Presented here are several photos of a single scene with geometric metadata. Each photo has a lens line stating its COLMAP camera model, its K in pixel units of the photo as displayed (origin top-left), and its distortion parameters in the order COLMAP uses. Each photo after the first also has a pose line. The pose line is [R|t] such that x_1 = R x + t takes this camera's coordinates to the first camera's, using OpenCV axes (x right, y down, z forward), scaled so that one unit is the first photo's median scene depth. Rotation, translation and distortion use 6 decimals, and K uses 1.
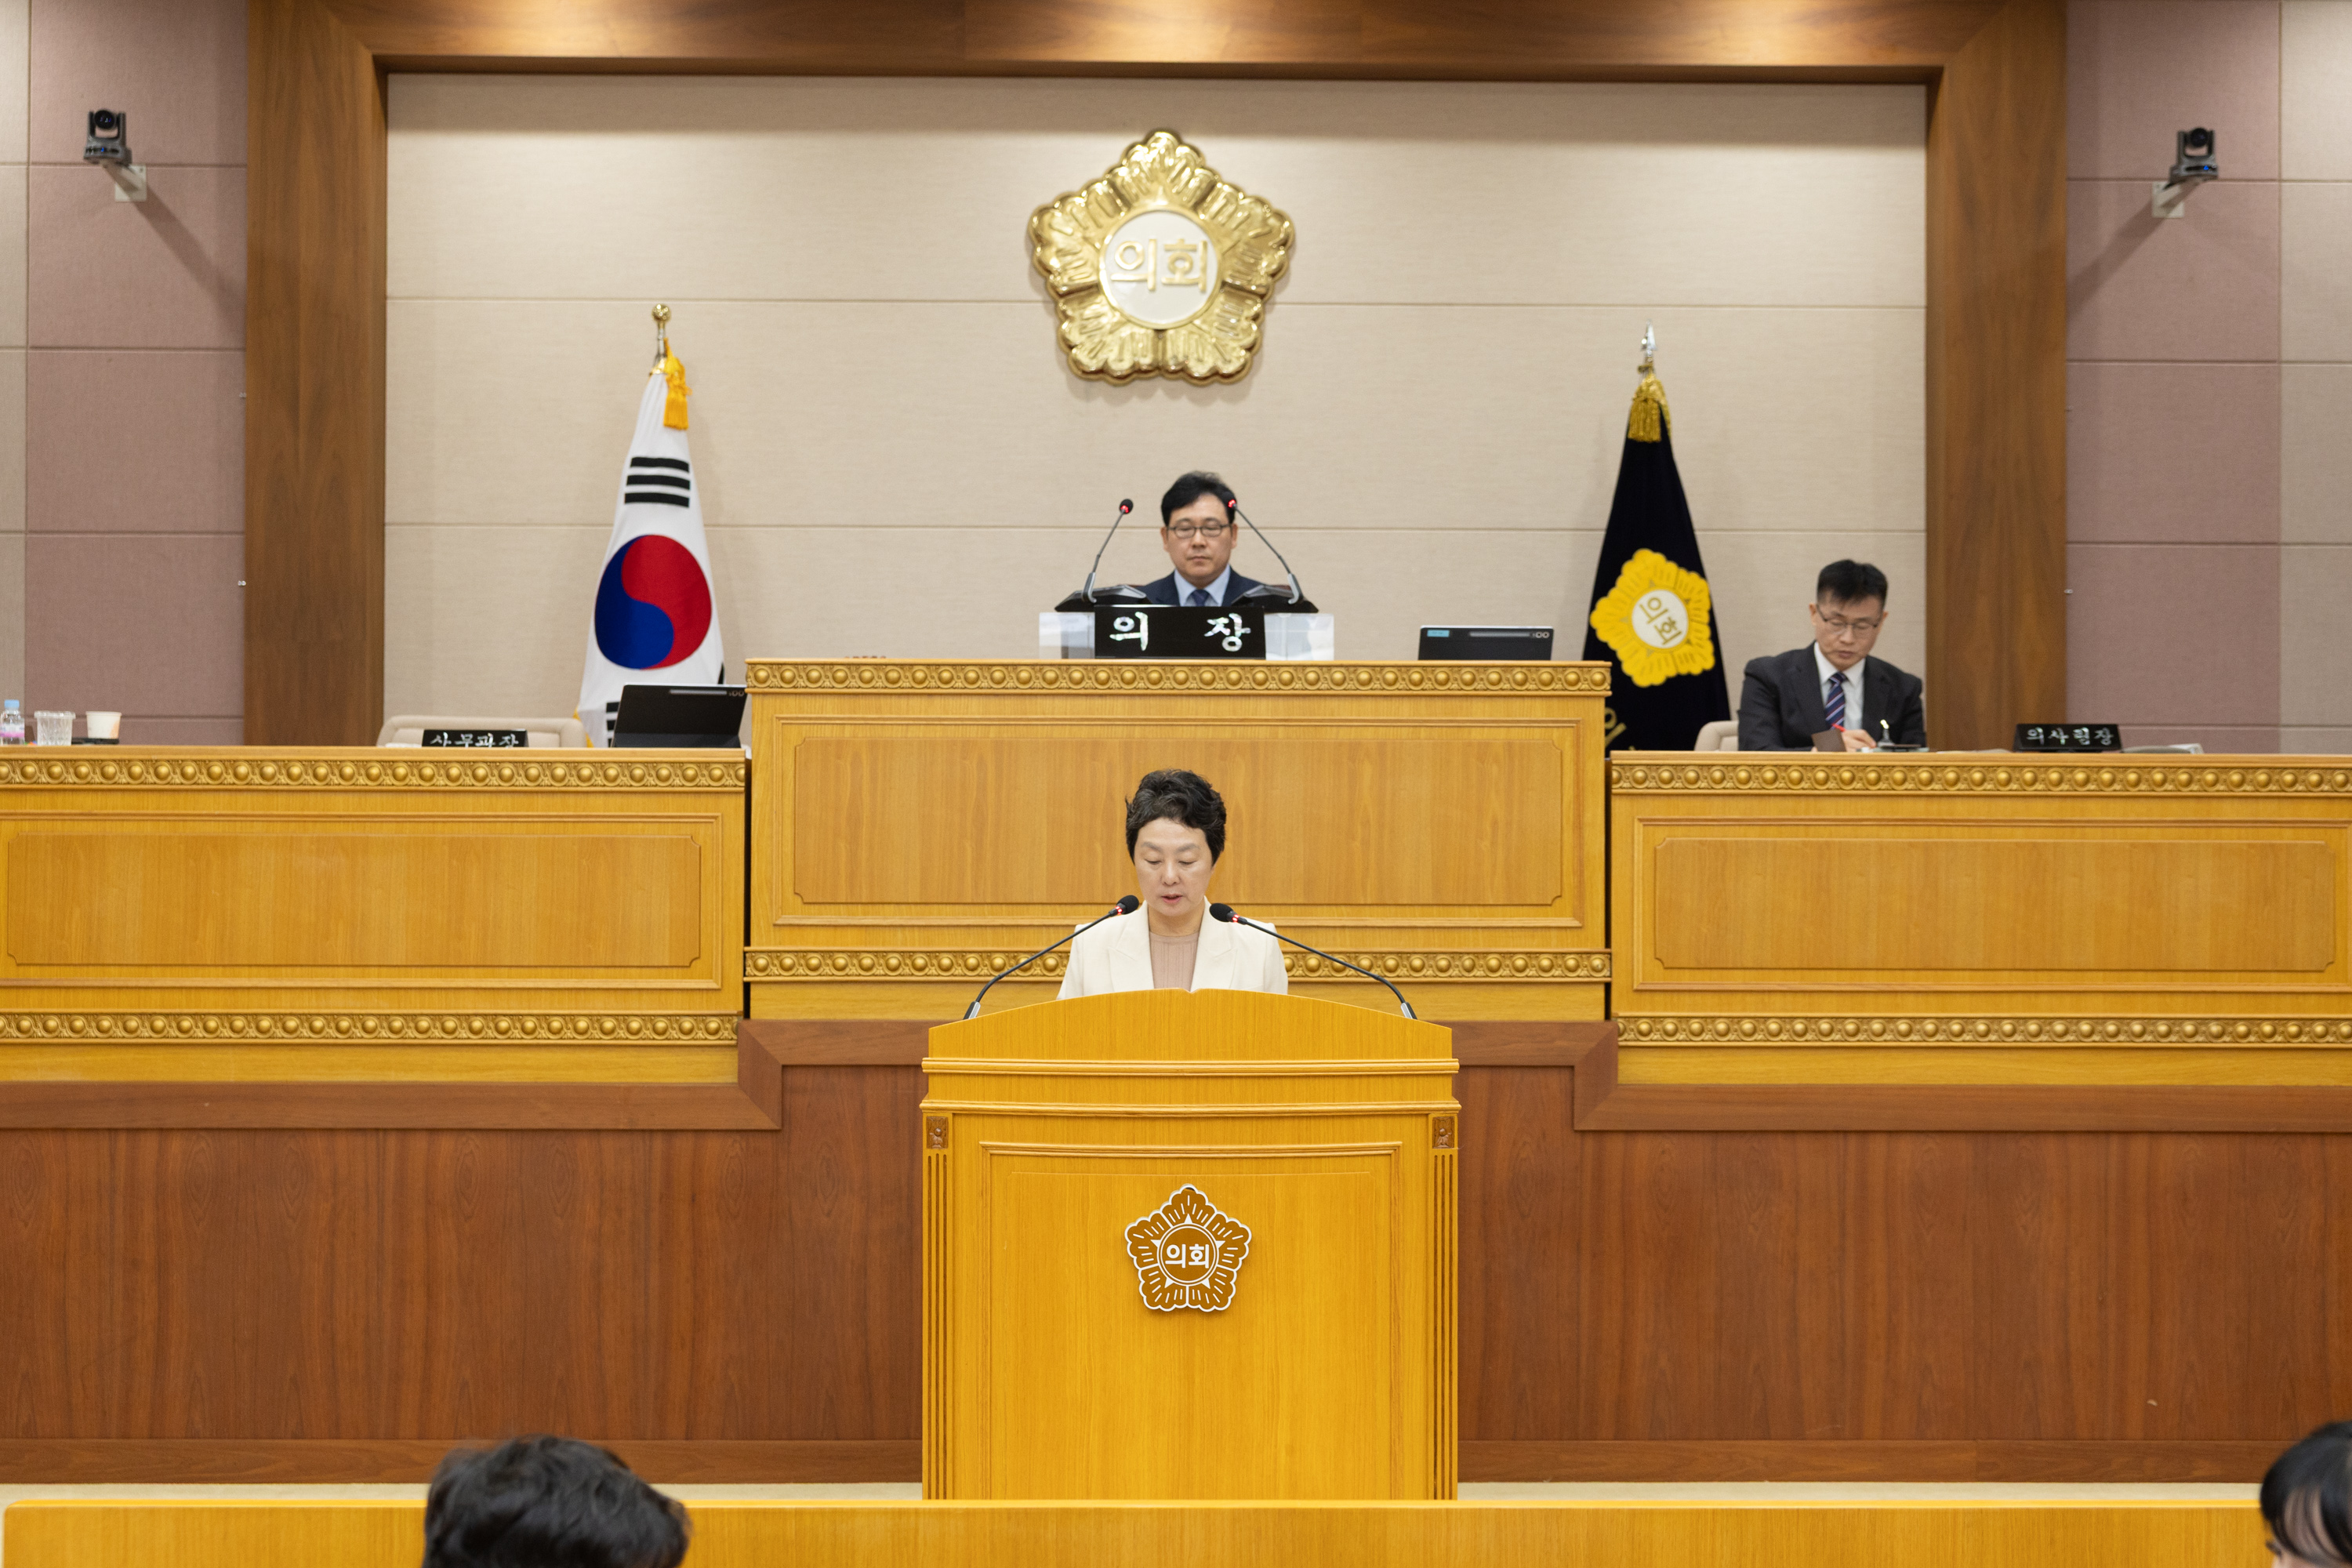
lens RADIAL K [[3038.9, 0, 1143.6], [0, 3038.9, 797.8], [0, 0, 1]] dist [0.011463, 0.000000]
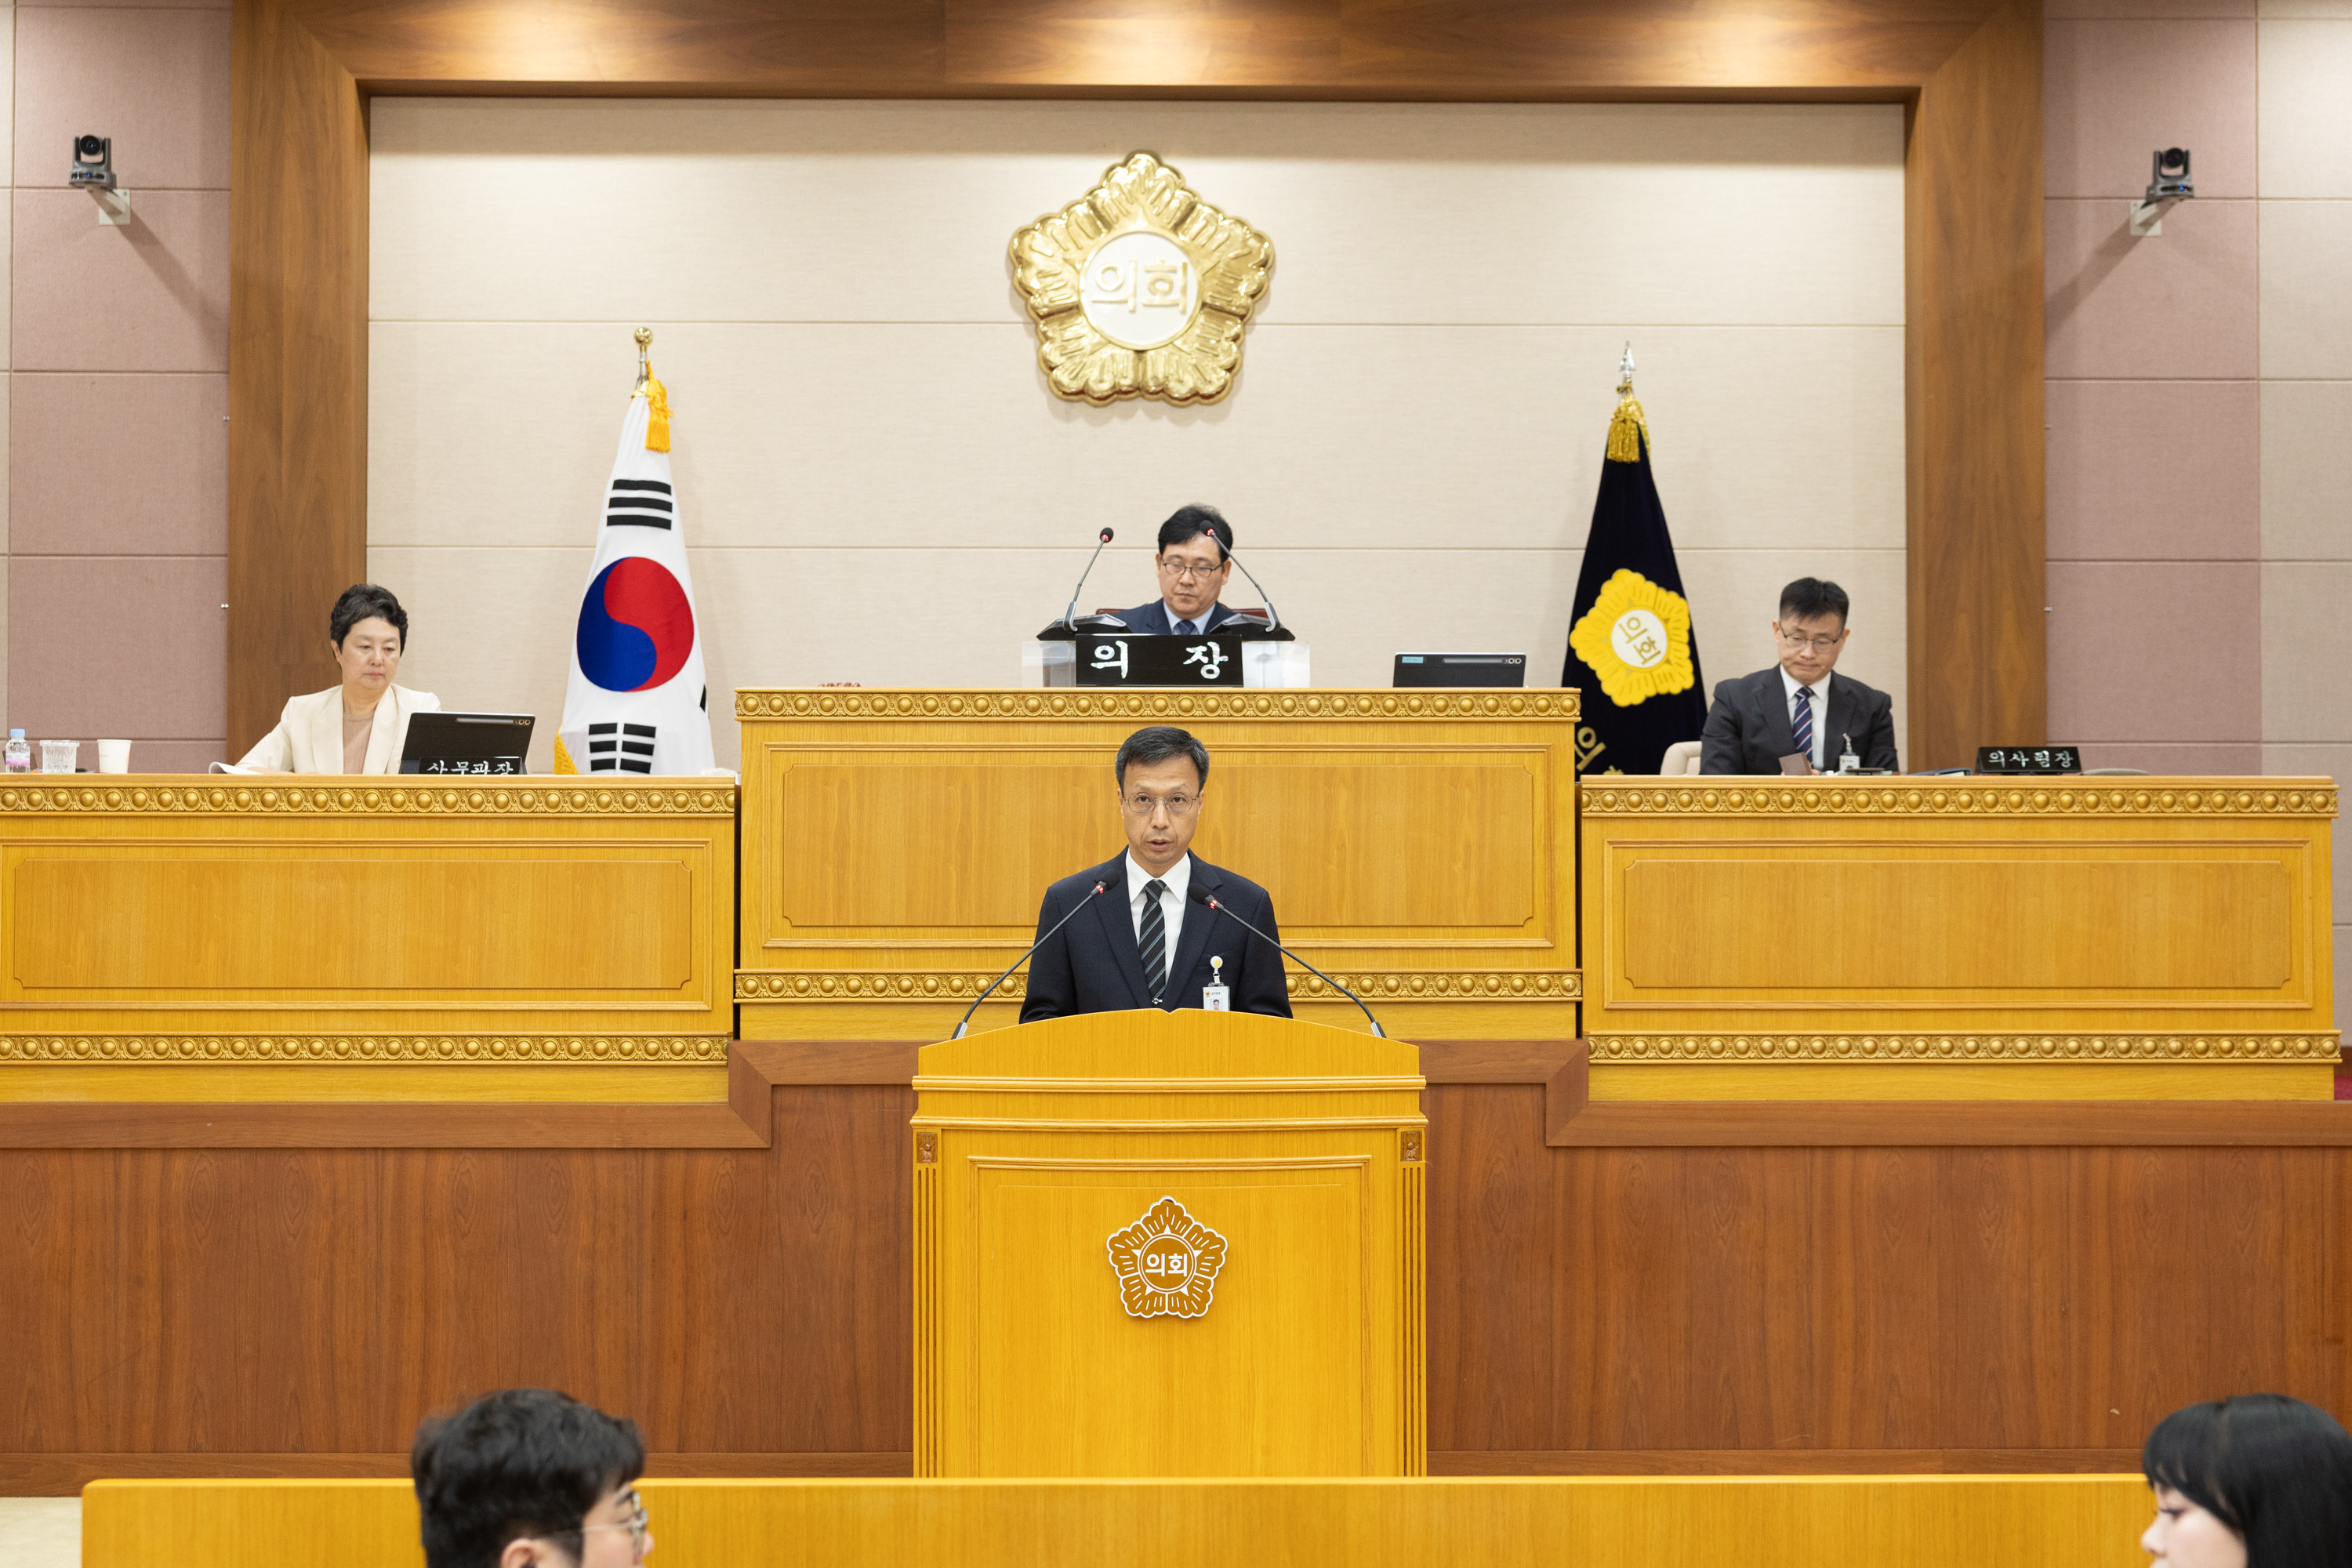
lens RADIAL K [[3194.6, 0, 1128.4], [0, 3194.6, 762.3], [0, 0, 1]] dist [0.018282, 0.000000]
pose [[0.999997, -0.002535, 0.000530, 0.000821], [0.002543, 0.999898, -0.014052, -0.005031], [-0.000494, 0.014053, 0.999901, -0.075698]]
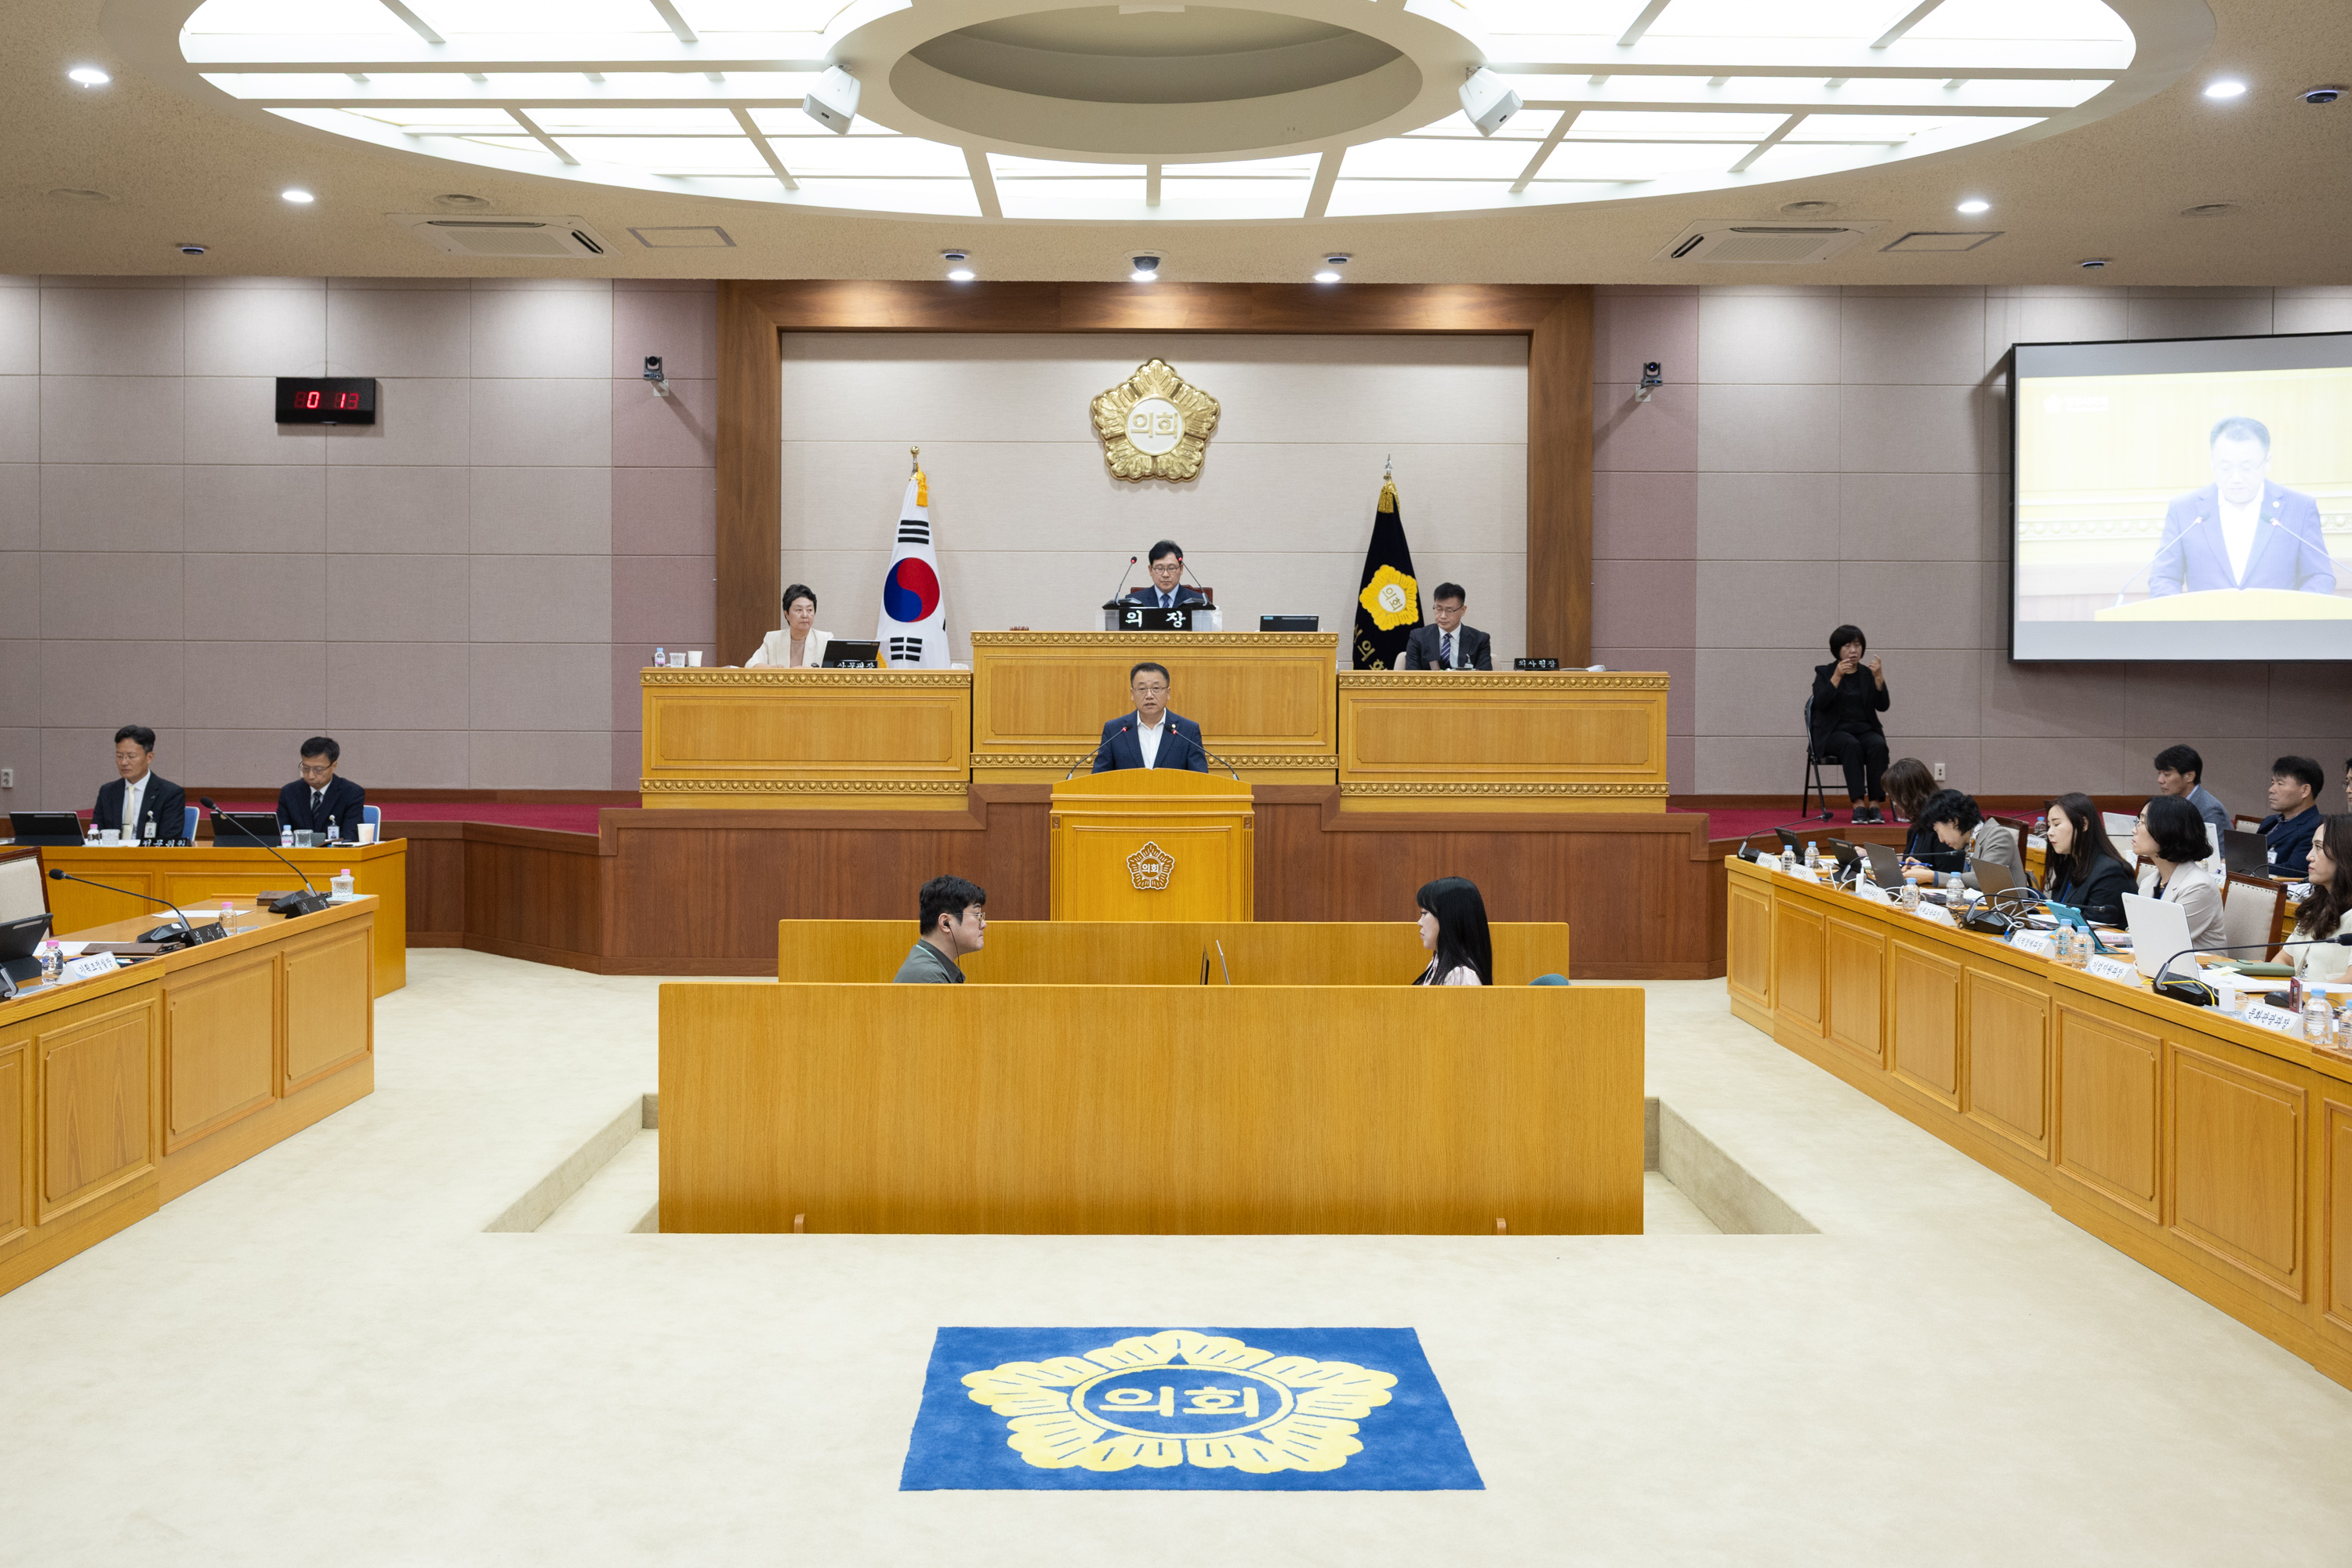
lens RADIAL K [[2063.3, 0, 1150.7], [0, 2063.3, 696.0], [0, 0, 1]] dist [0.005341, 0.009311]
pose [[0.999961, 0.001425, -0.008722, 0.022378], [-0.001263, 0.999826, 0.018609, -0.024880], [0.008747, -0.018597, 0.999789, -0.594455]]
